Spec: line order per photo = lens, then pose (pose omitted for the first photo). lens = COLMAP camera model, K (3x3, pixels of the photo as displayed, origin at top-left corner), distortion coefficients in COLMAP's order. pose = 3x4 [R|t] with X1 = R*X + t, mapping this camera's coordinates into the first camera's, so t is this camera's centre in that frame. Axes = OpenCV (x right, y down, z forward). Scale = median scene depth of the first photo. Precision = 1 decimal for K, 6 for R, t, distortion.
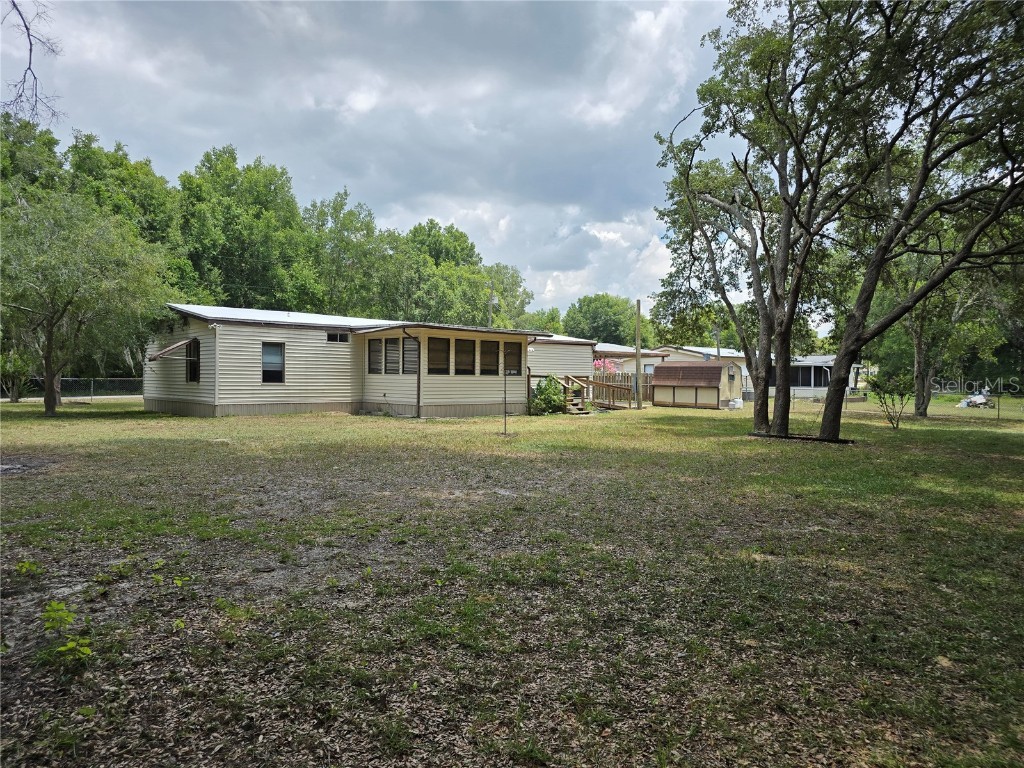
lens RADIAL K [[687.8, 0, 513.5], [0, 687.8, 390.4], [0, 0, 1]] dist [0.060356, -0.049121]
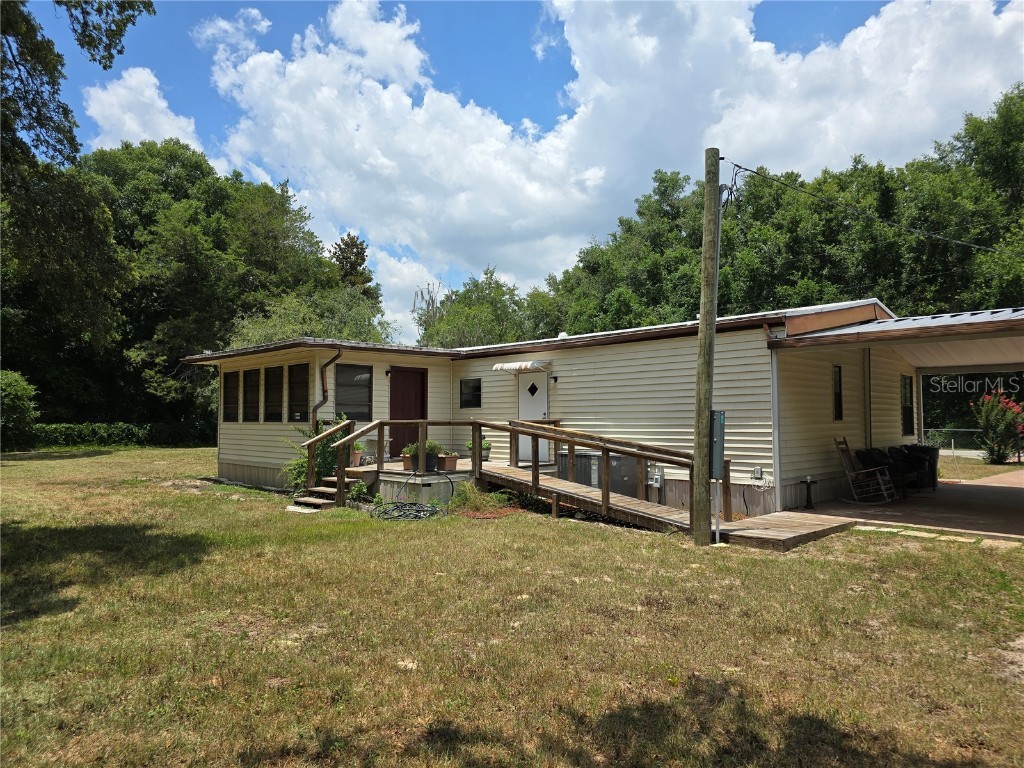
lens RADIAL K [[687.8, 0, 513.5], [0, 687.8, 390.4], [0, 0, 1]] dist [0.060356, -0.049121]
pose [[-0.040446, -0.050096, -0.997925, 0.599555], [-0.009732, 0.998715, -0.049741, -0.021609], [0.999134, 0.007700, -0.040881, 1.270702]]
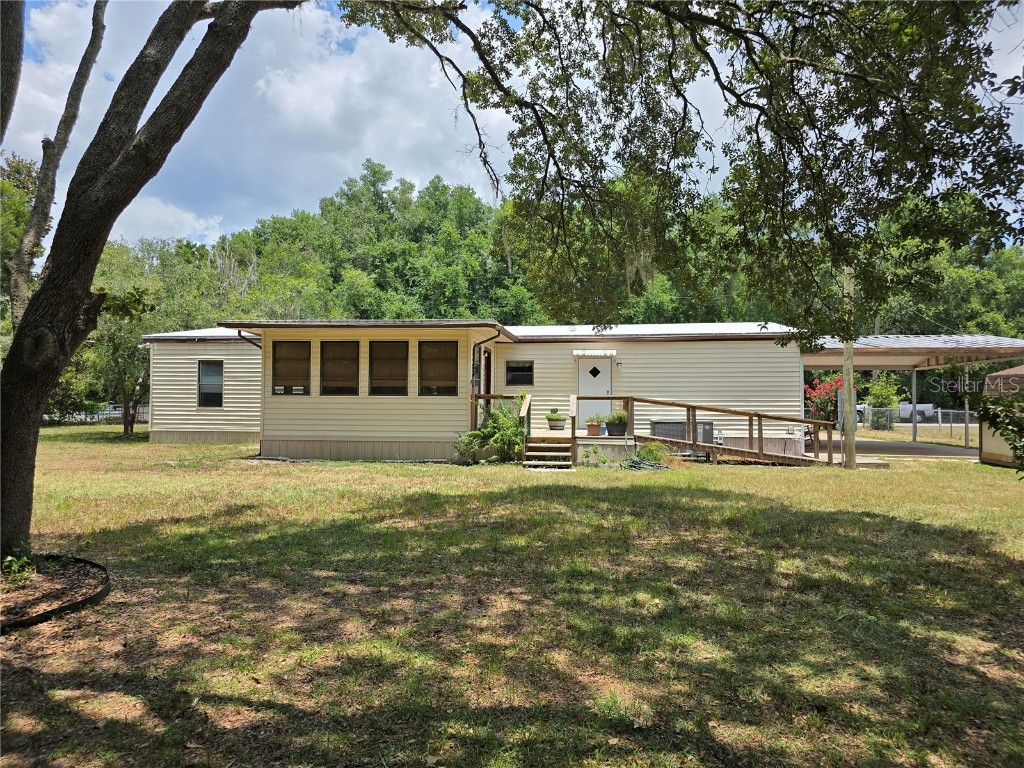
lens RADIAL K [[687.8, 0, 513.5], [0, 687.8, 390.4], [0, 0, 1]] dist [0.060356, -0.049121]
pose [[0.590529, -0.017664, -0.806823, 0.552509], [-0.010017, 0.999523, -0.029215, -0.009353], [0.806954, 0.025334, 0.590071, 0.739431]]
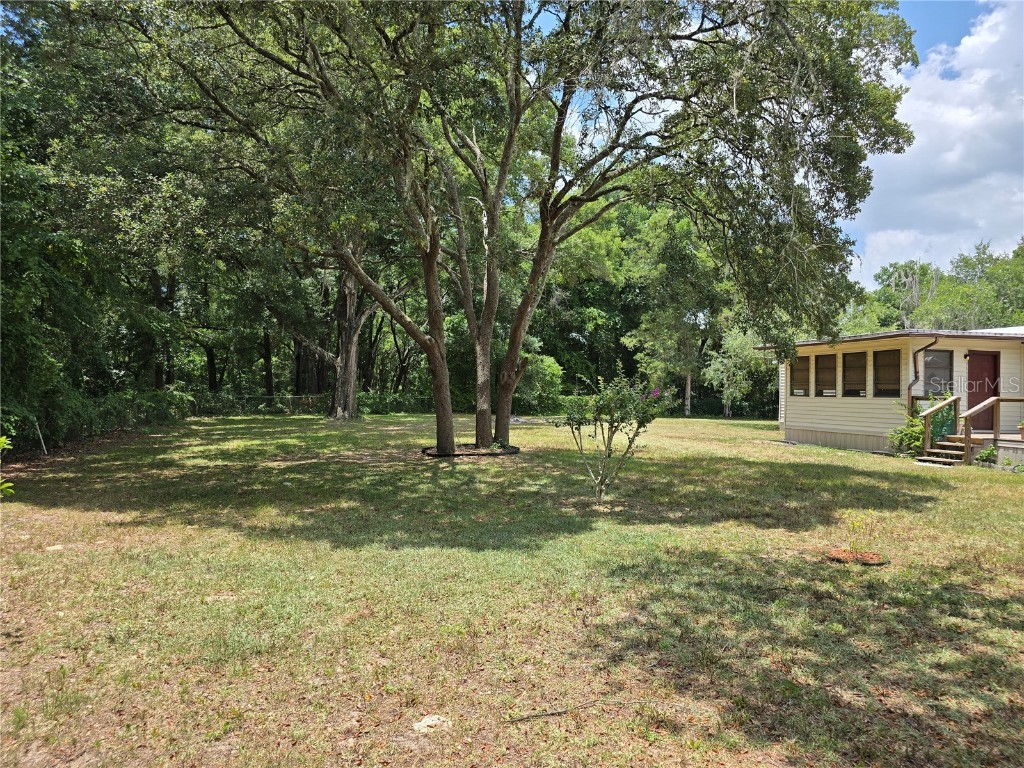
lens RADIAL K [[687.8, 0, 513.5], [0, 687.8, 390.4], [0, 0, 1]] dist [0.060356, -0.049121]
pose [[-0.511893, -0.021008, -0.858792, 0.851393], [-0.029866, 0.999532, -0.006649, -0.012639], [0.858530, 0.022245, -0.512281, 1.098855]]
